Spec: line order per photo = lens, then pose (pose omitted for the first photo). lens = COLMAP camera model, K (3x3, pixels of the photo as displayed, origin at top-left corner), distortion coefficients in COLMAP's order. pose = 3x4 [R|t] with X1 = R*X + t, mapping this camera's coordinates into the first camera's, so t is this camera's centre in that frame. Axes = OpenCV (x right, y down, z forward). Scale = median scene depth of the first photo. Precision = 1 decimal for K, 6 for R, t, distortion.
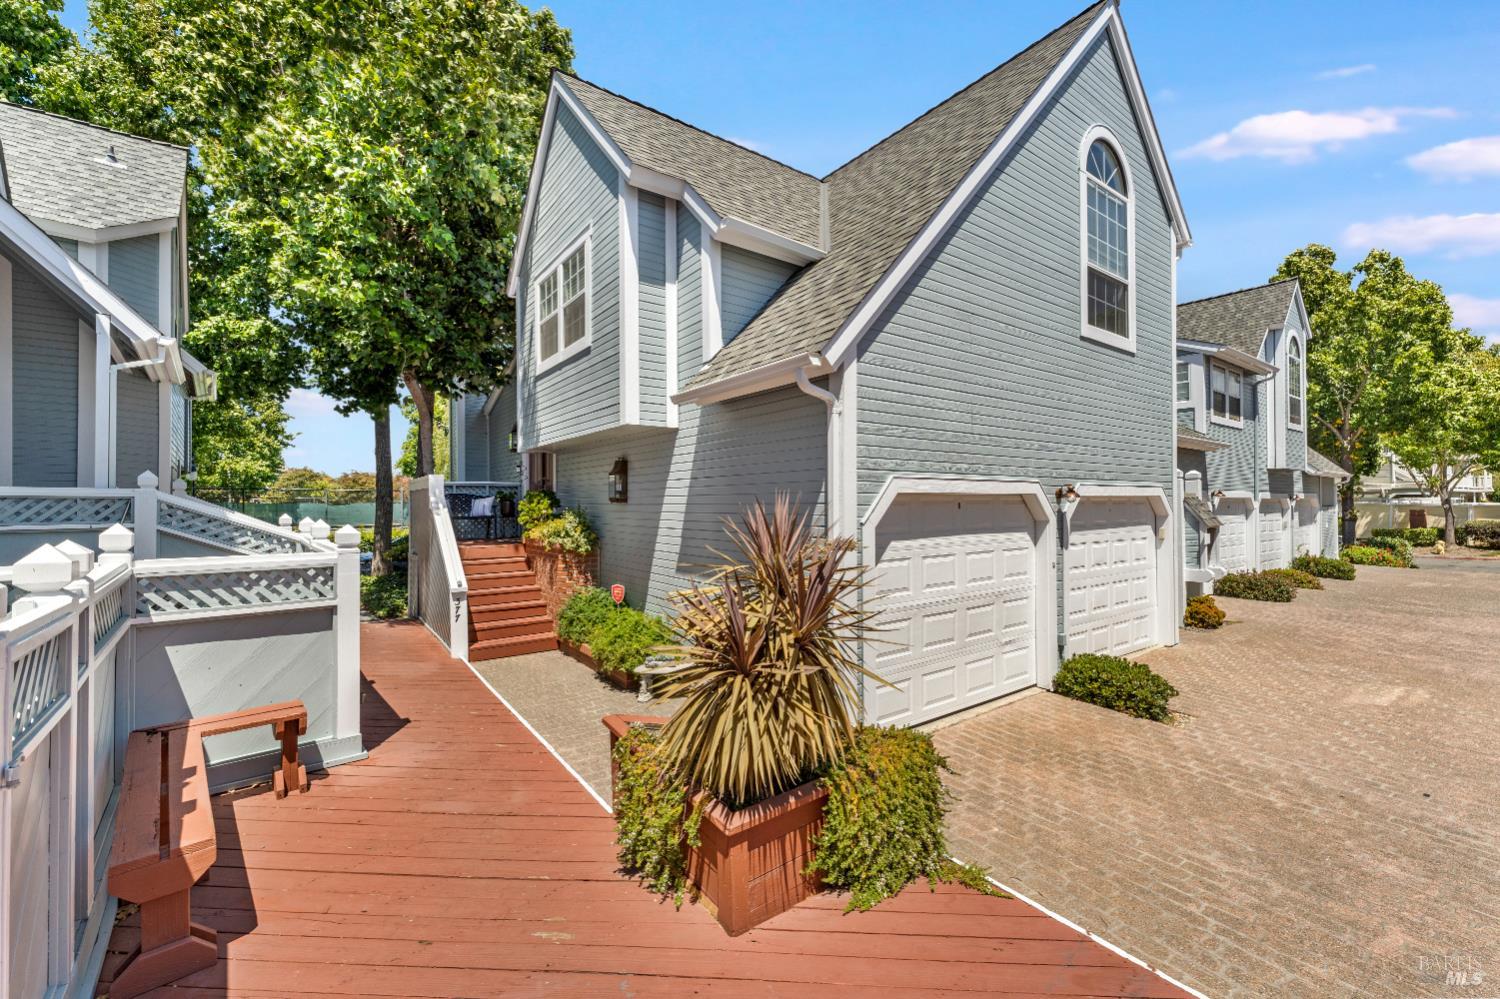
lens RADIAL K [[615.2, 0, 750.0], [0, 615.2, 499.5], [0, 0, 1]] dist [0.002283, 0.000023]
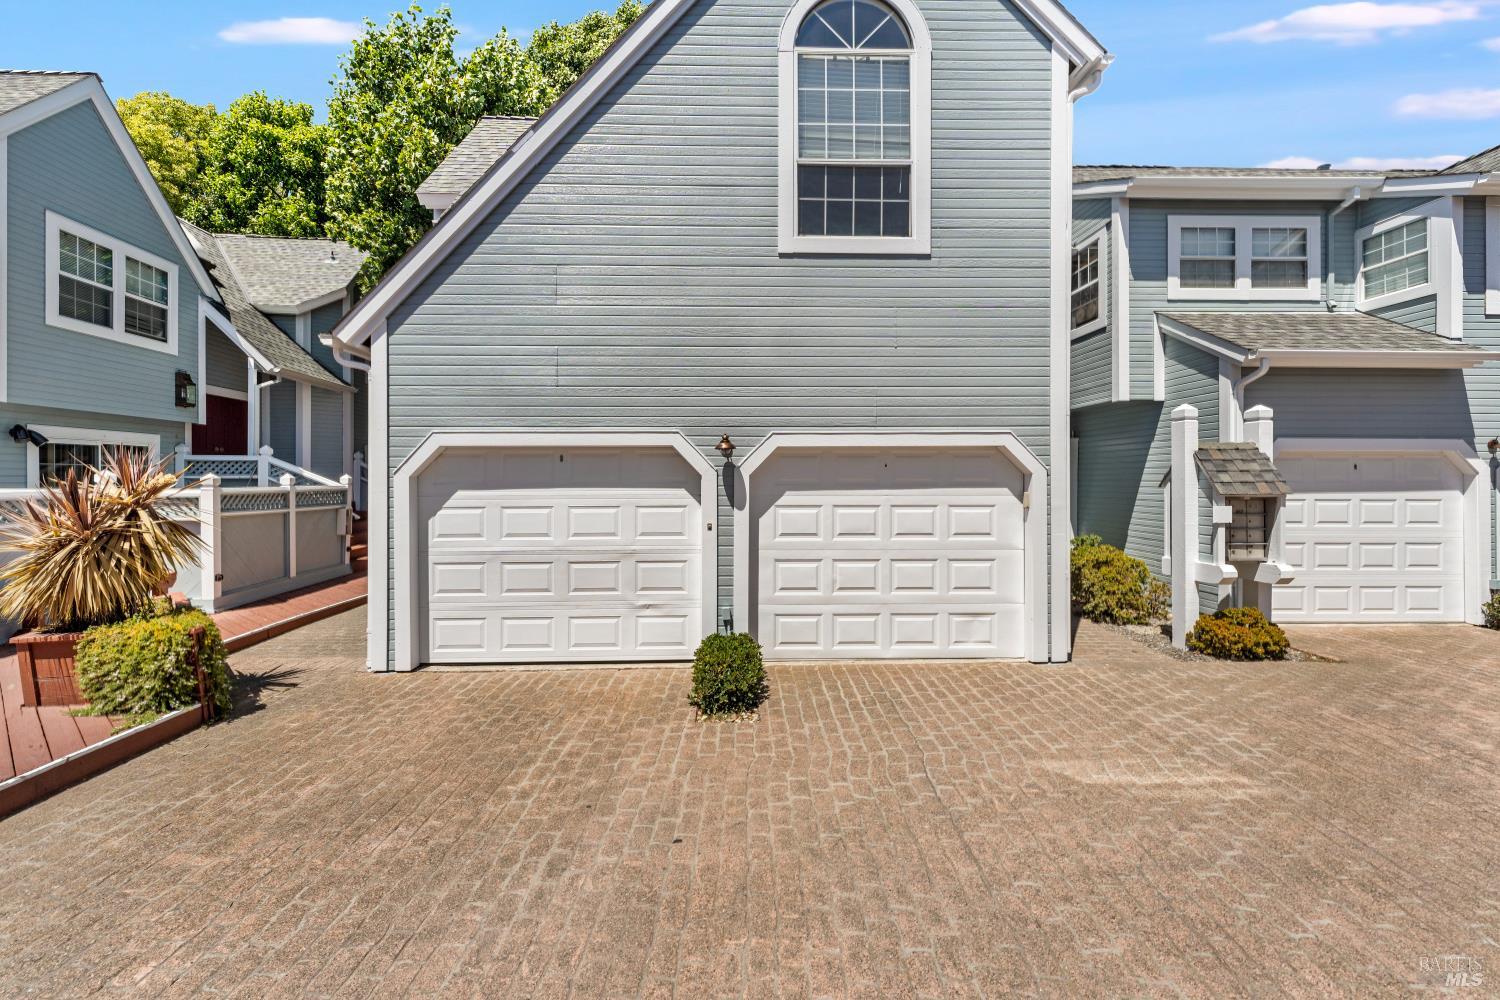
lens RADIAL K [[625.6, 0, 720.9], [0, 625.6, 480.7], [0, 0, 1]] dist [-0.000090, 0.000410]
pose [[0.819113, 0.005564, -0.573605, 1.301436], [0.001627, 0.999926, 0.012023, 0.039507], [0.573629, -0.010781, 0.819044, 0.361935]]
